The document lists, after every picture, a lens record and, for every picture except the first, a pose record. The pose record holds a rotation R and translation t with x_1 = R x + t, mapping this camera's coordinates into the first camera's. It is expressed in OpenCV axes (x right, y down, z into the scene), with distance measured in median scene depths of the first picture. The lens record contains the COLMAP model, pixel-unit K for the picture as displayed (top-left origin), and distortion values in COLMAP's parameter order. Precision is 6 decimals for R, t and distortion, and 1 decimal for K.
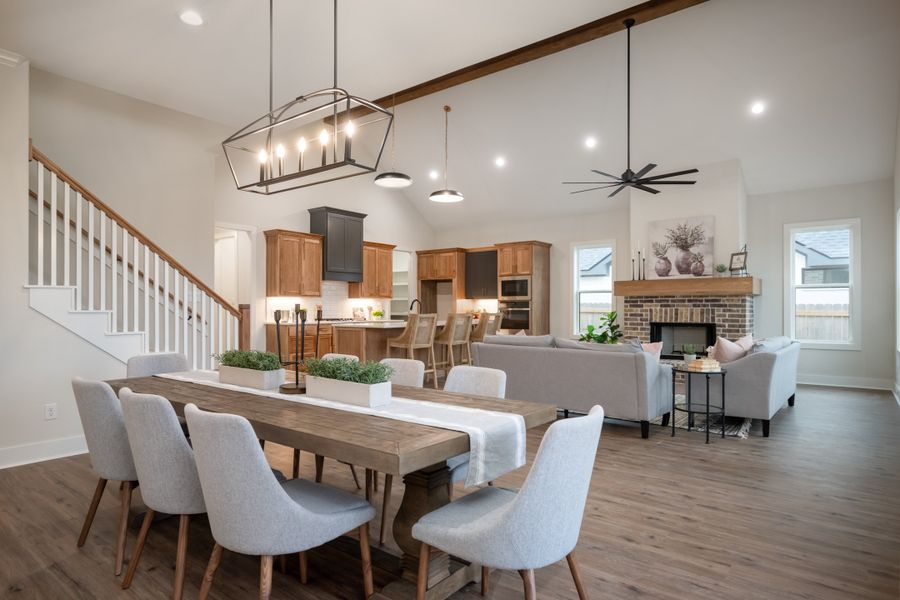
lens RADIAL K [[510.7, 0, 446.9], [0, 510.7, 306.8], [0, 0, 1]] dist [0.002081, -0.002038]
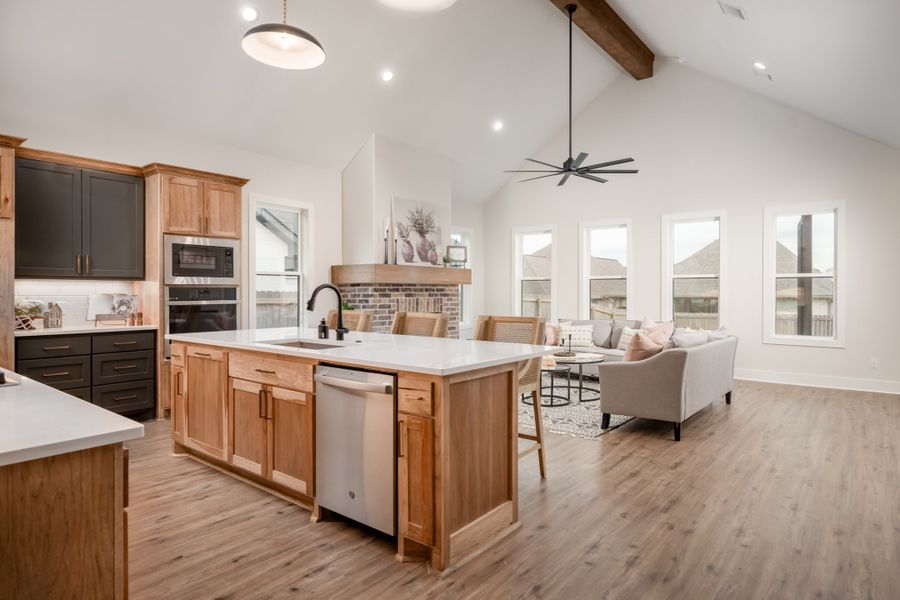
lens RADIAL K [[510.7, 0, 452.5], [0, 510.7, 296.2], [0, 0, 1]] dist [0.002081, -0.002038]
pose [[0.013872, -0.009237, 0.999861, -0.448211], [-0.004663, 0.999946, 0.009302, -0.008649], [-0.999893, -0.004792, 0.013829, 0.882982]]
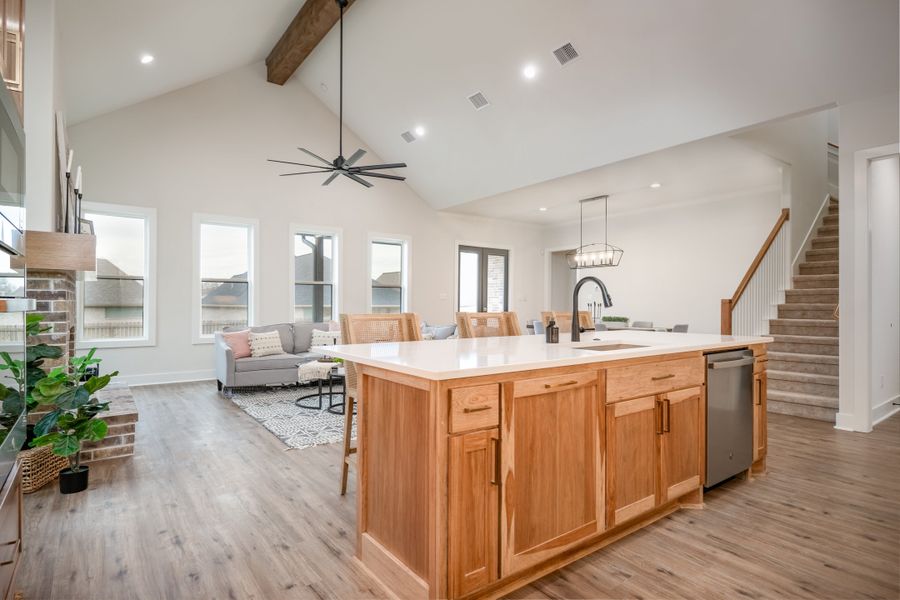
lens RADIAL K [[487.7, 0, 456.9], [0, 487.7, 300.5], [0, 0, 1]] dist [0.006558, 0.001048]
pose [[-0.967984, -0.001854, 0.251007, -0.055995], [-0.004106, 0.999956, -0.008450, 0.004713], [-0.250980, -0.009210, -0.967948, 1.321576]]
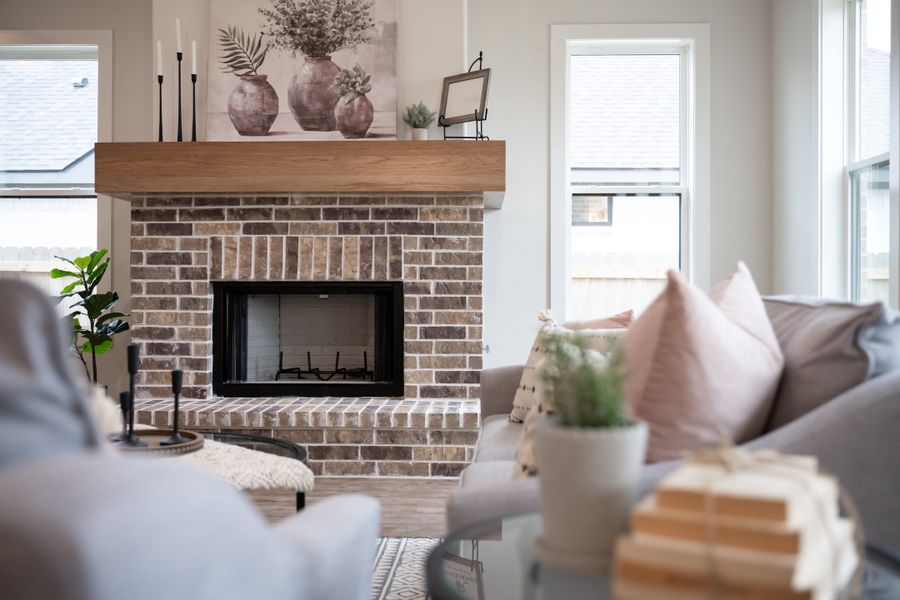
lens RADIAL K [[791.1, 0, 448.2], [0, 791.1, 295.5], [0, 0, 1]] dist [0.003753, -0.002086]
pose [[0.794261, 0.003054, 0.607569, 0.215841], [-0.003262, 0.999994, -0.000762, 0.038204], [-0.607568, -0.001377, 0.794266, 0.522864]]
